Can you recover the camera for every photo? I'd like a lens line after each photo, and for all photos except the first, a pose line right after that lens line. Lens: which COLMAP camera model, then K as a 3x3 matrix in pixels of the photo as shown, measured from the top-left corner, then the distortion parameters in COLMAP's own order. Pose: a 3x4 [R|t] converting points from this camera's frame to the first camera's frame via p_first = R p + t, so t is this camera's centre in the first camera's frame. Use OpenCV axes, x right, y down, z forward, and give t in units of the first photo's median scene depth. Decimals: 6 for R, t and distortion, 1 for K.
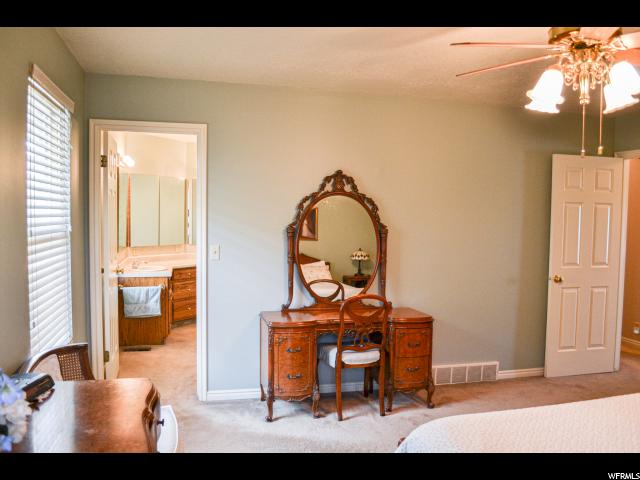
lens RADIAL K [[519.2, 0, 311.3], [0, 519.2, 238.1], [0, 0, 1]] dist [-0.071578, -0.001755]
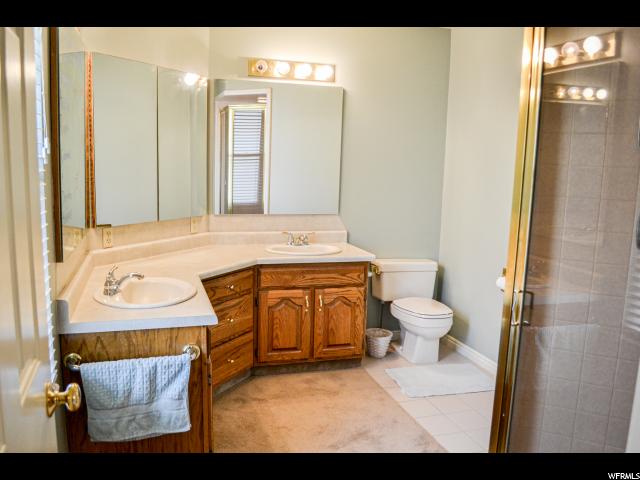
lens RADIAL K [[519.2, 0, 311.3], [0, 519.2, 238.1], [0, 0, 1]] dist [-0.071578, -0.001755]
pose [[0.997680, 0.001752, 0.068058, -0.233493], [-0.009106, 0.994120, 0.107901, -0.025792], [-0.067468, -0.108270, 0.991829, 0.653350]]
